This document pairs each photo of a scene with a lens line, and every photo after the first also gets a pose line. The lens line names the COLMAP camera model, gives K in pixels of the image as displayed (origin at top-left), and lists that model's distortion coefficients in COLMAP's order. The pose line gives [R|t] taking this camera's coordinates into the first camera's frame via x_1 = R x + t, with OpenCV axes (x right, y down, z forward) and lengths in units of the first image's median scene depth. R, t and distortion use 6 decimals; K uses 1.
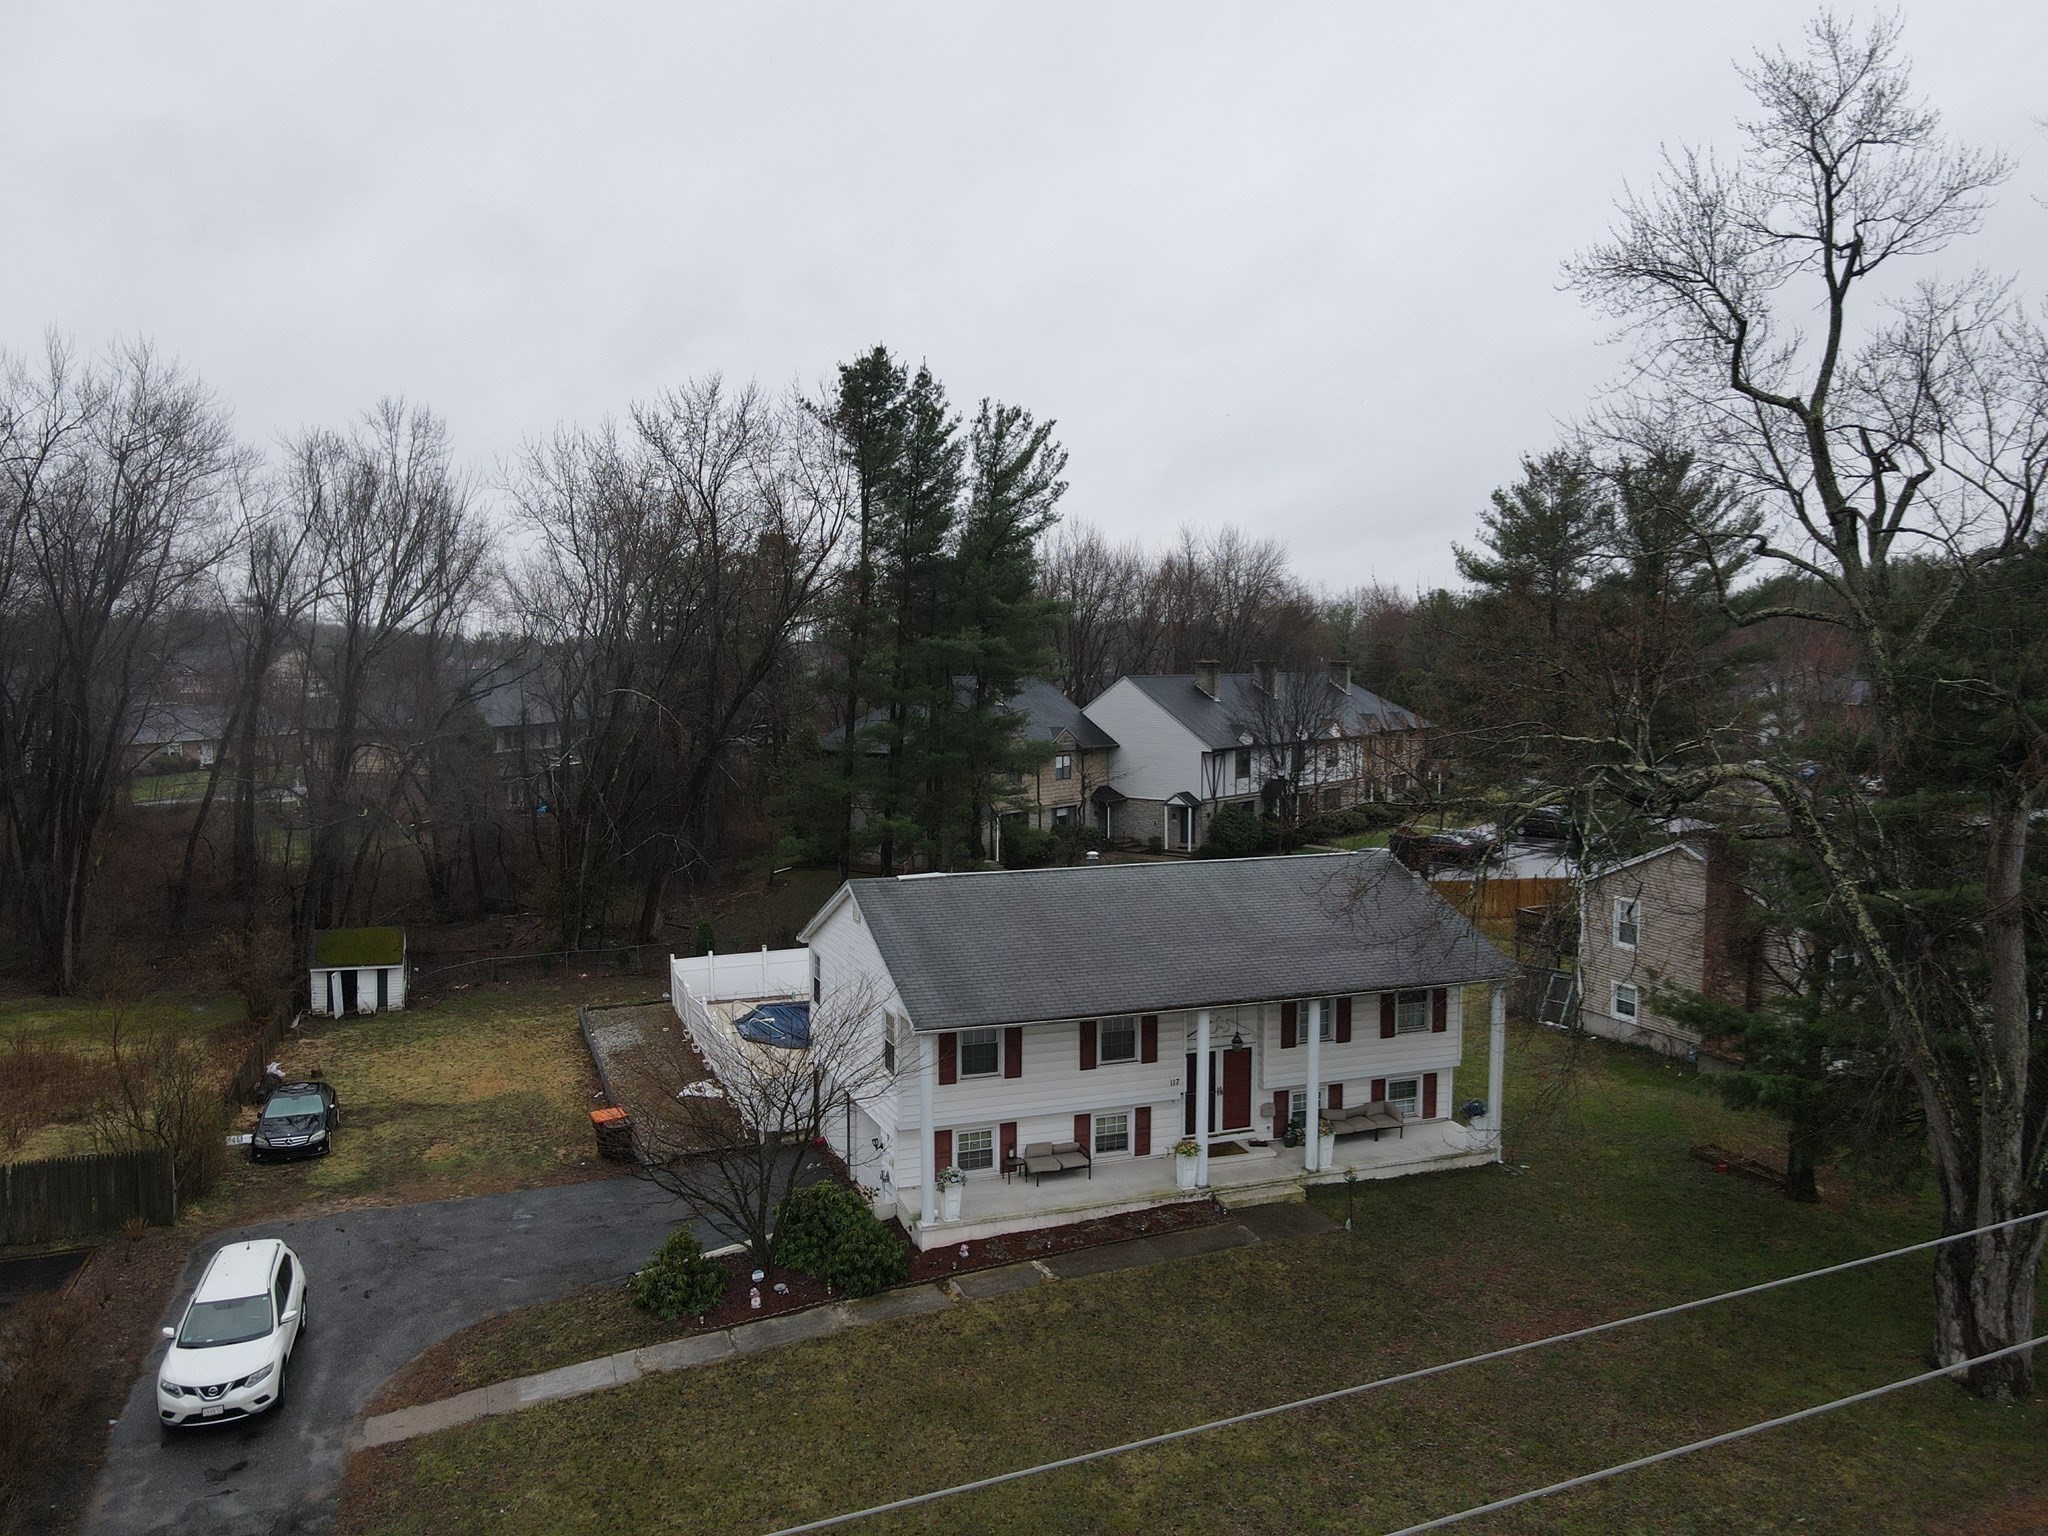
lens RADIAL K [[1507.2, 0, 1030.2], [0, 1507.2, 784.9], [0, 0, 1]] dist [0.001792, 0.022589]
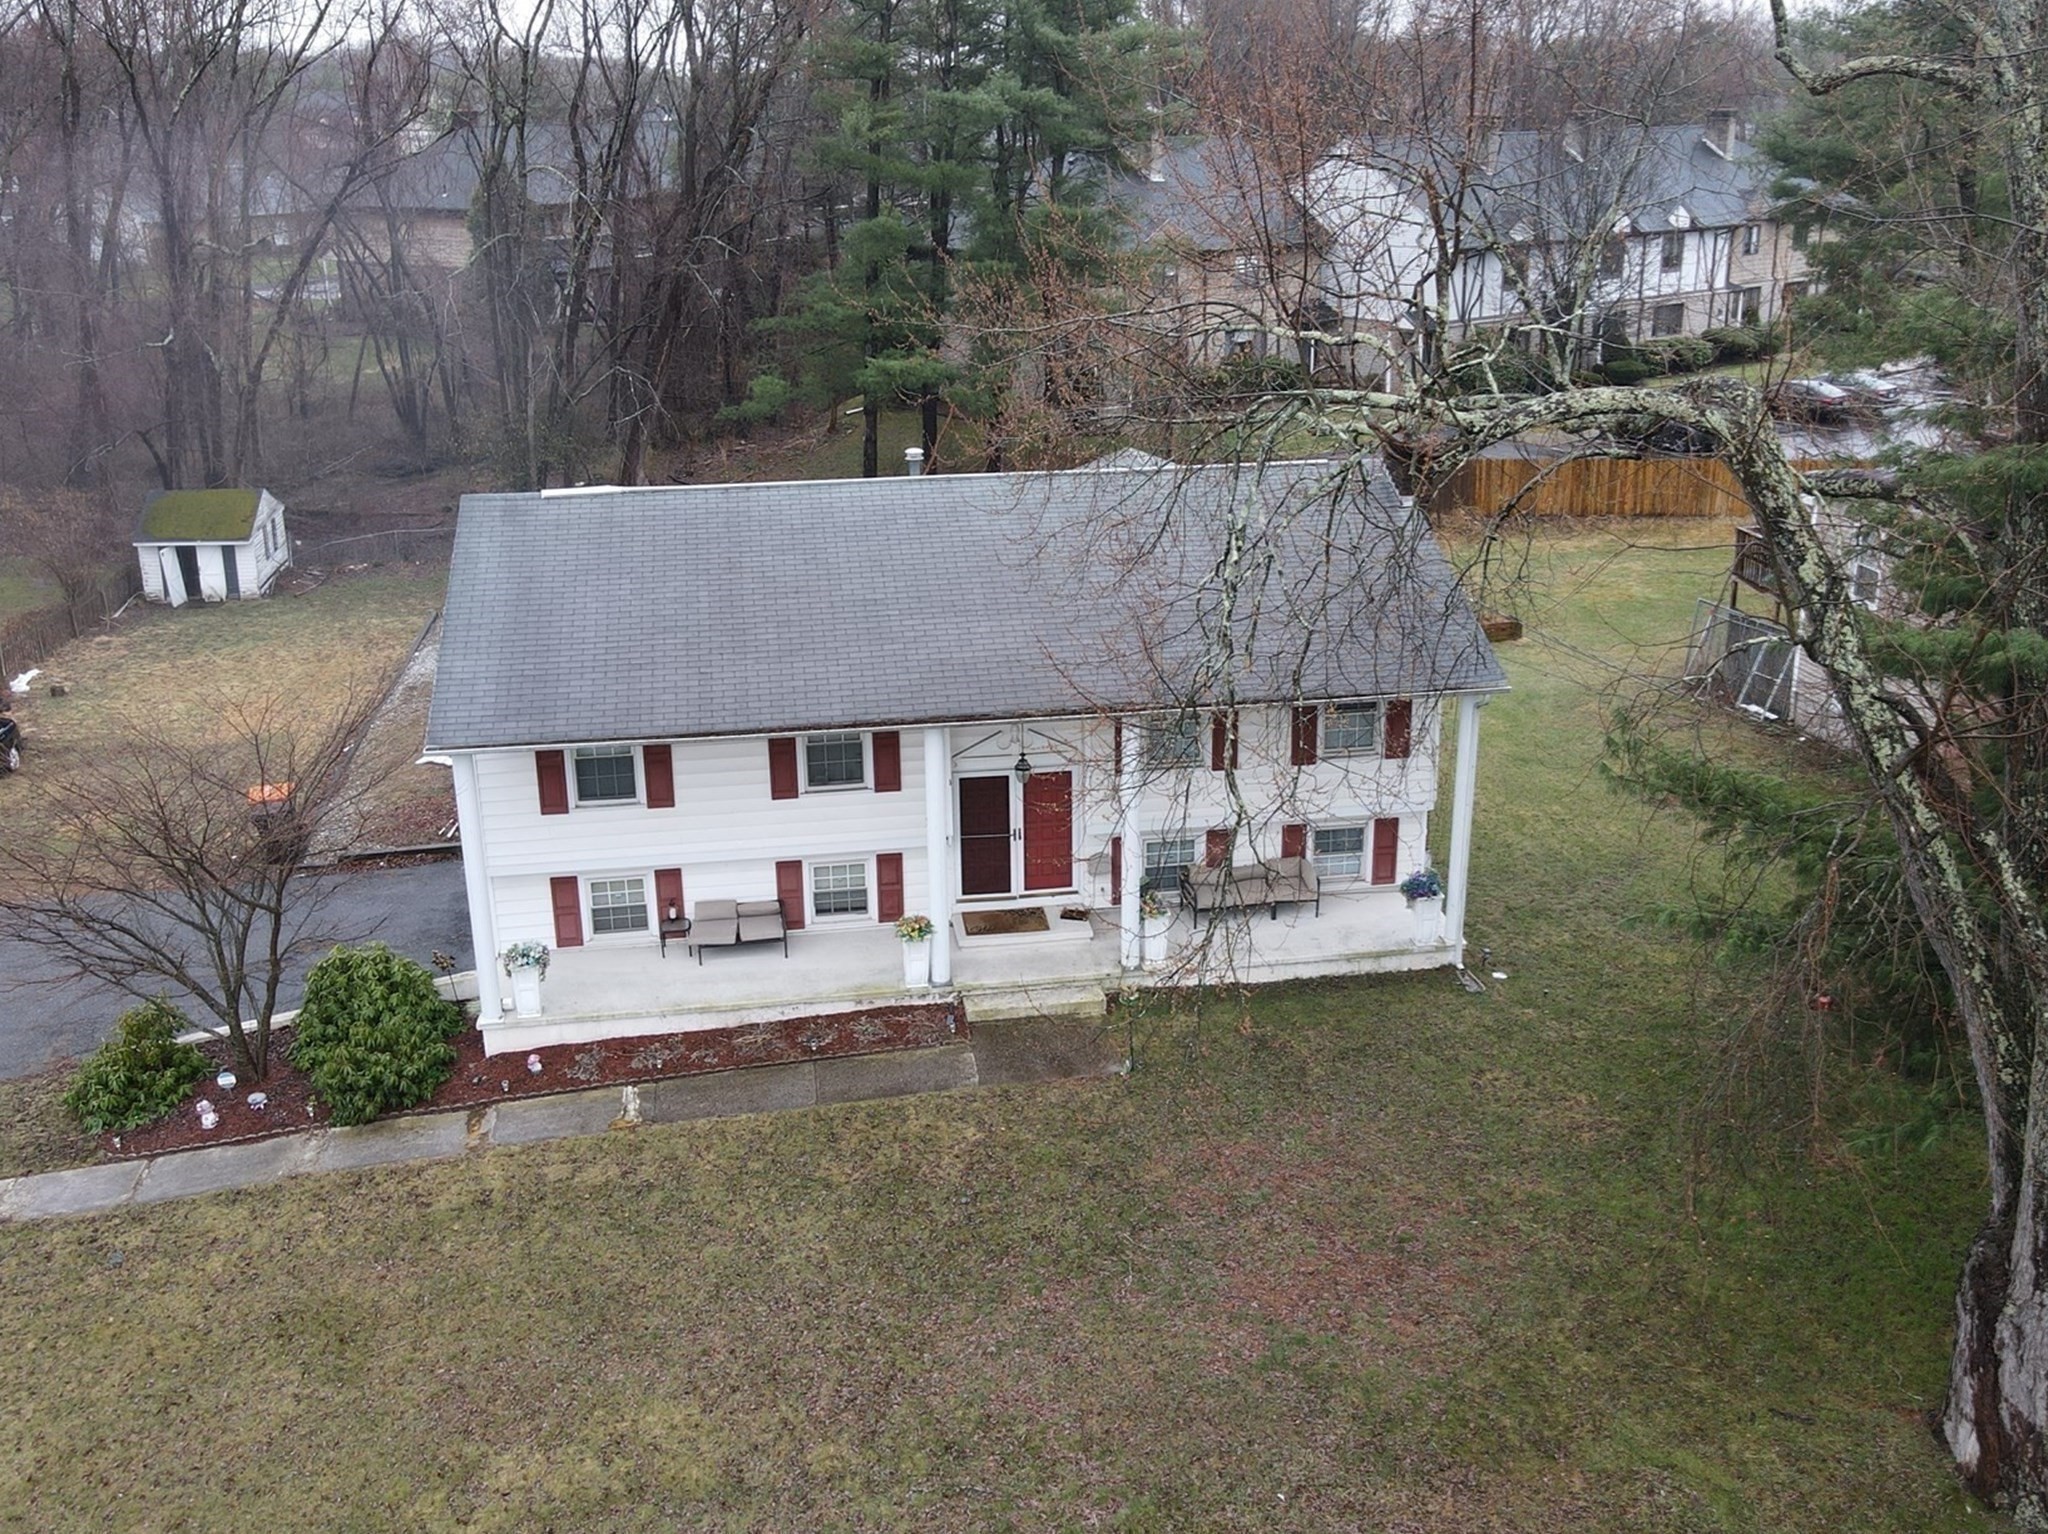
lens RADIAL K [[1909.5, 0, 1021.3], [0, 1909.5, 748.3], [0, 0, 1]] dist [0.013985, 0.000000]
pose [[0.981922, 0.055972, -0.180820, 0.288813], [-0.010744, 0.970221, 0.241983, -0.034925], [0.188979, -0.235666, 0.953283, 0.231894]]
